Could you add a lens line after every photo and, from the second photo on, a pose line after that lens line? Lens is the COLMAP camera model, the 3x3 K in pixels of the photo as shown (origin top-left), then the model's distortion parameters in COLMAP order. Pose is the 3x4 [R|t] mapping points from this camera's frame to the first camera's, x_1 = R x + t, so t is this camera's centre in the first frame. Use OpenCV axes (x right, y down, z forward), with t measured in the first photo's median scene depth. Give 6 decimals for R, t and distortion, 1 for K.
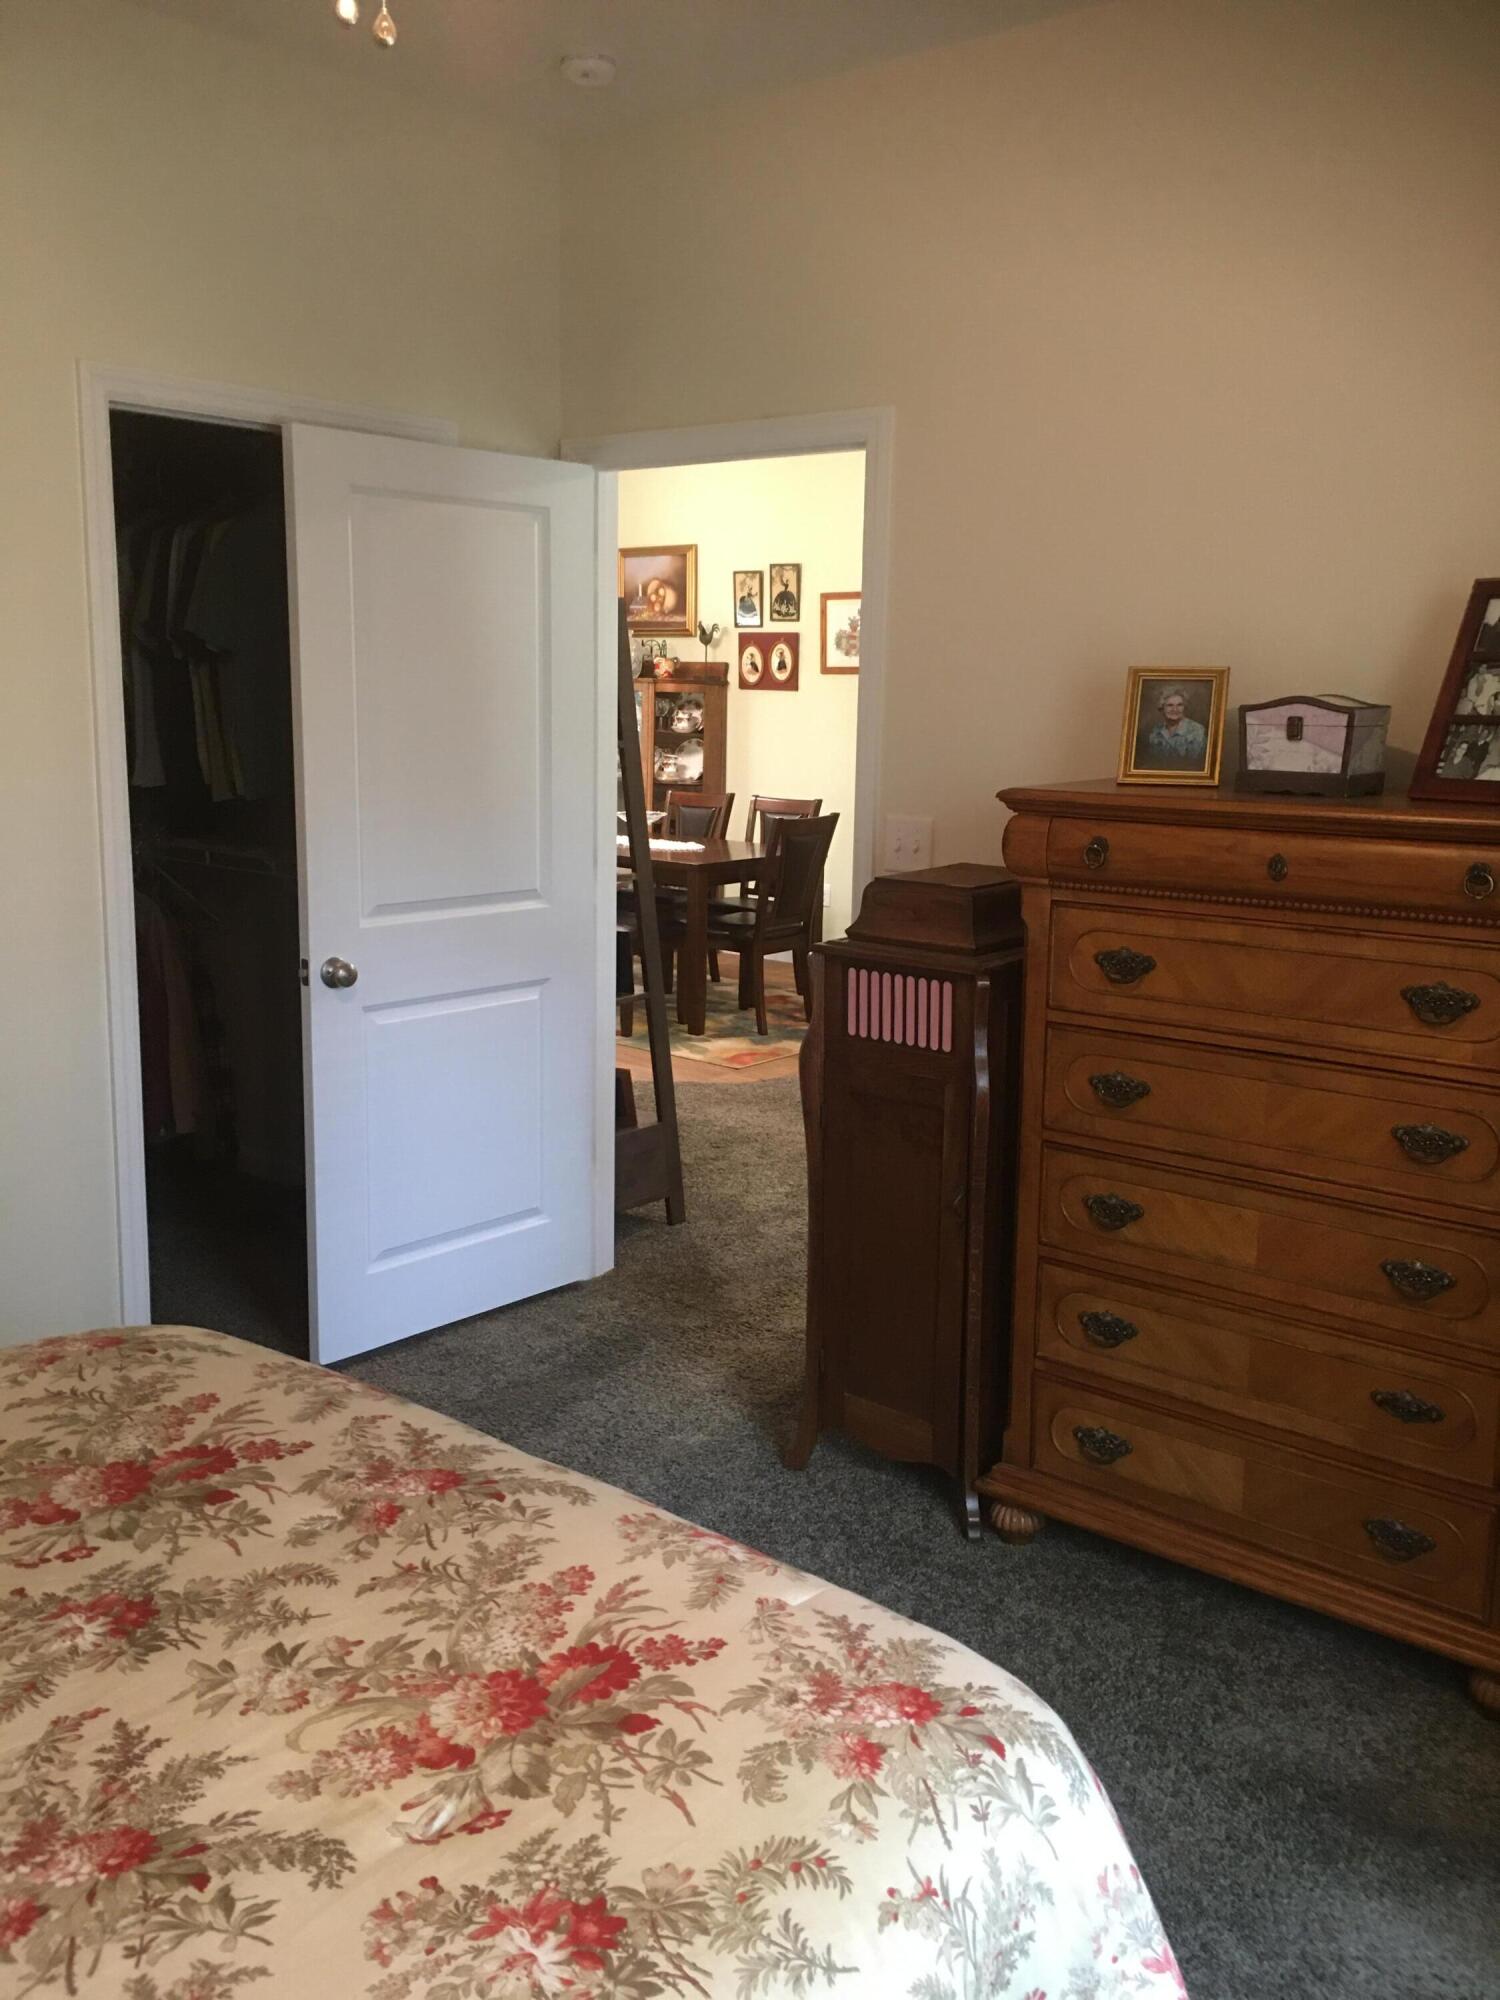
lens RADIAL K [[1715.3, 0, 750.0], [0, 1715.3, 999.9], [0, 0, 1]] dist [0.074913, -0.090276]
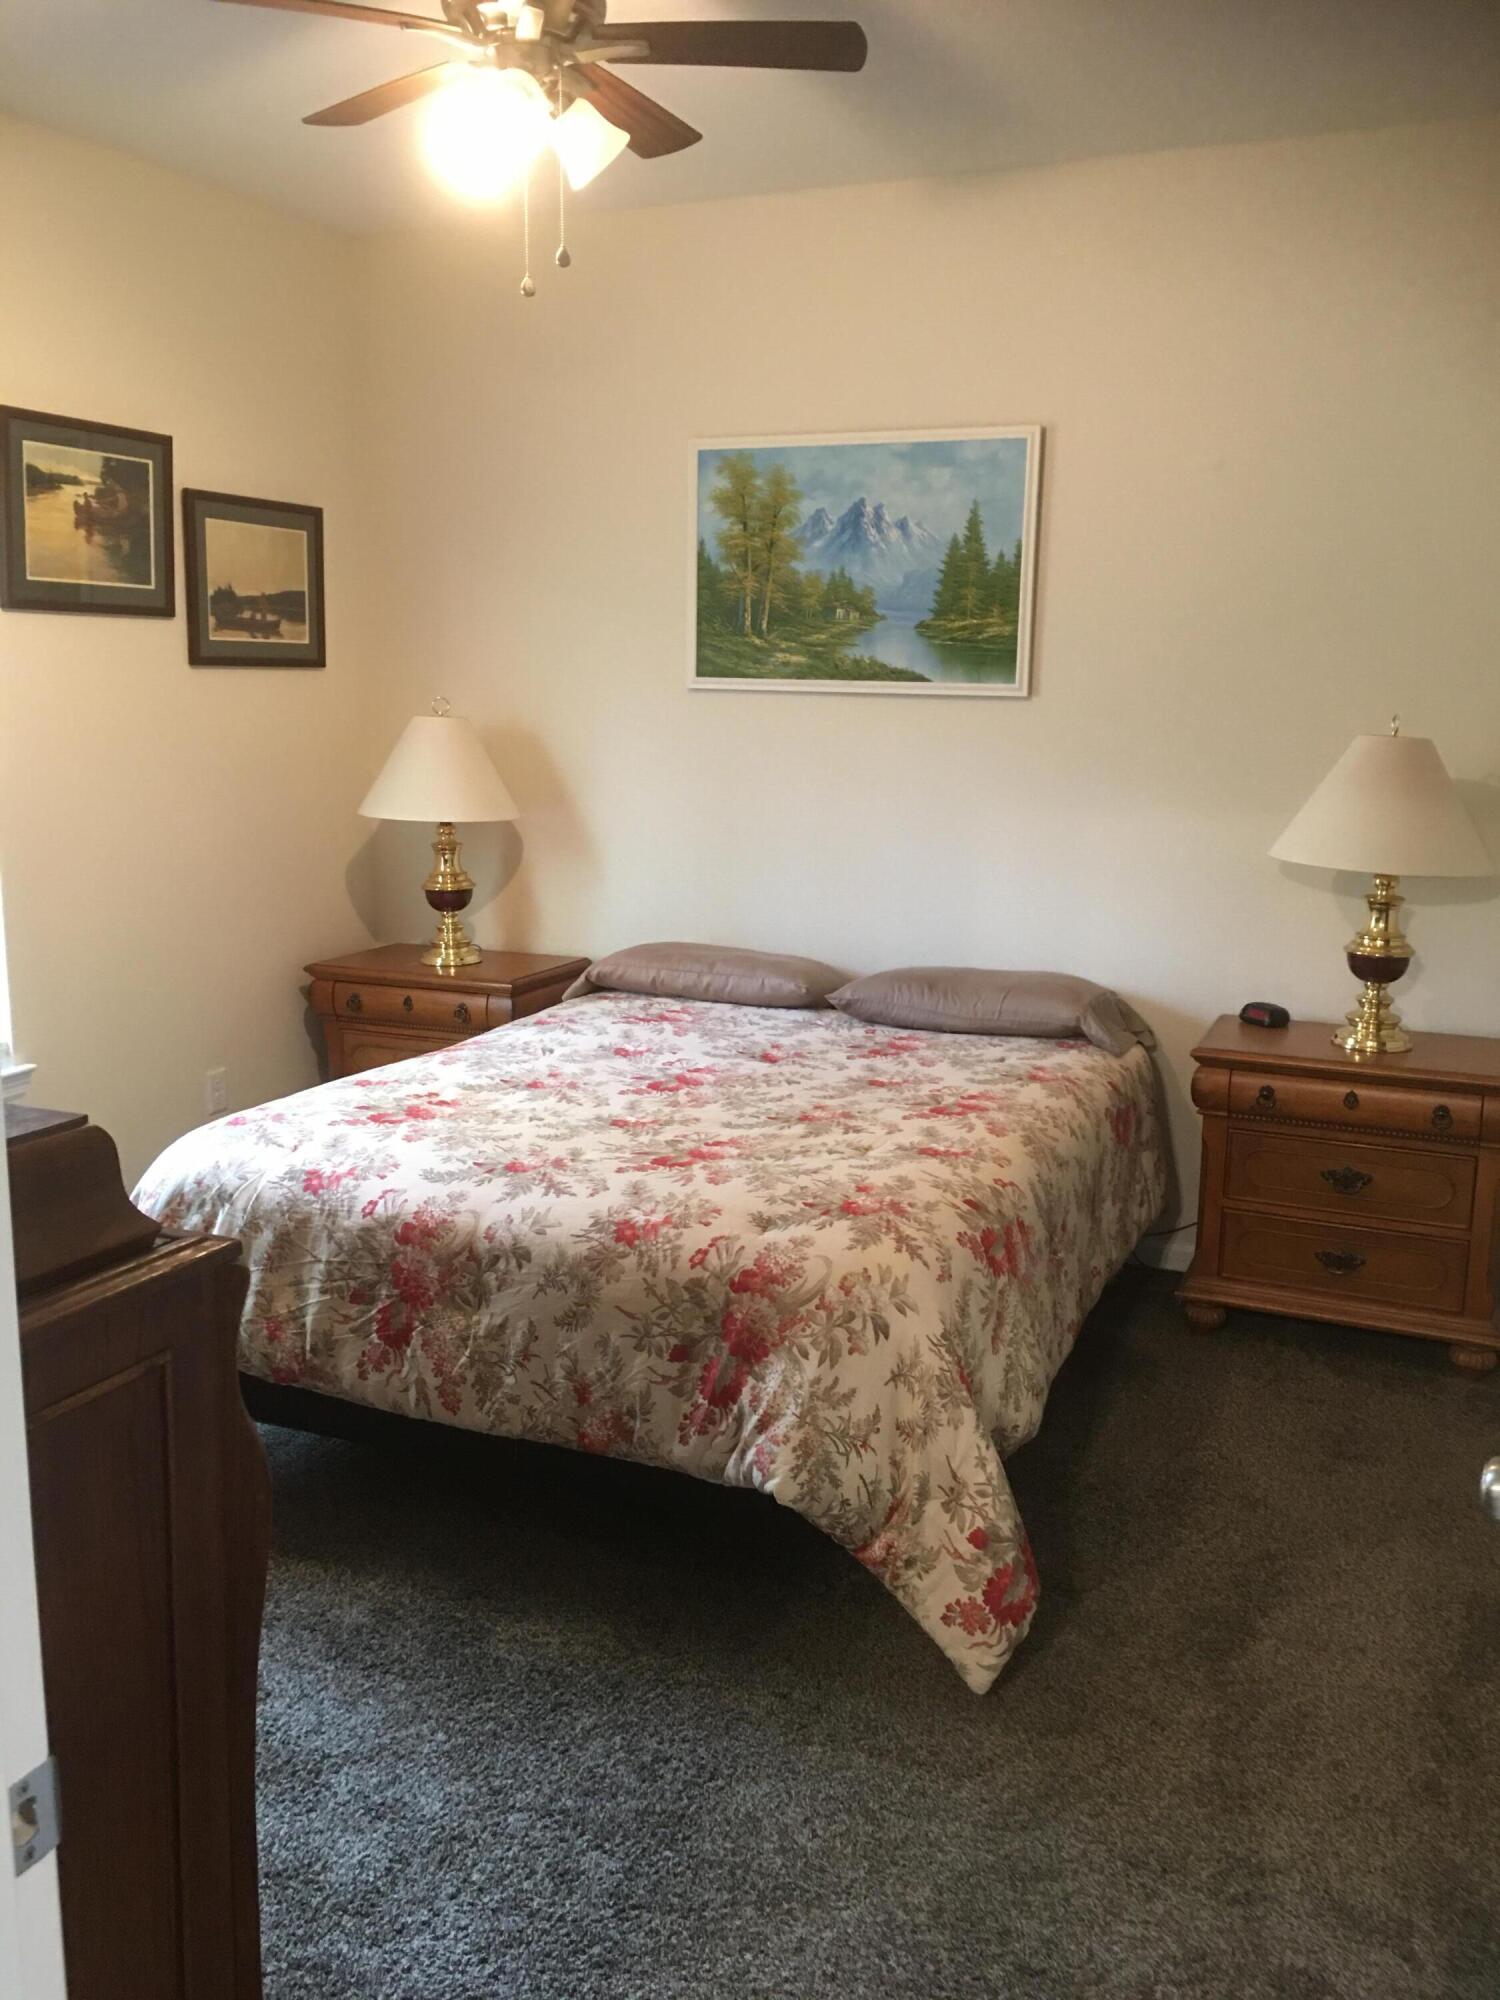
lens RADIAL K [[1715.3, 0, 749.6], [0, 1715.3, 998.2], [0, 0, 1]] dist [0.074913, -0.090276]
pose [[-0.961834, 0.029094, -0.272082, 0.054307], [-0.073005, 0.931004, 0.357633, -0.533781], [0.263715, 0.363847, -0.893347, 2.808900]]
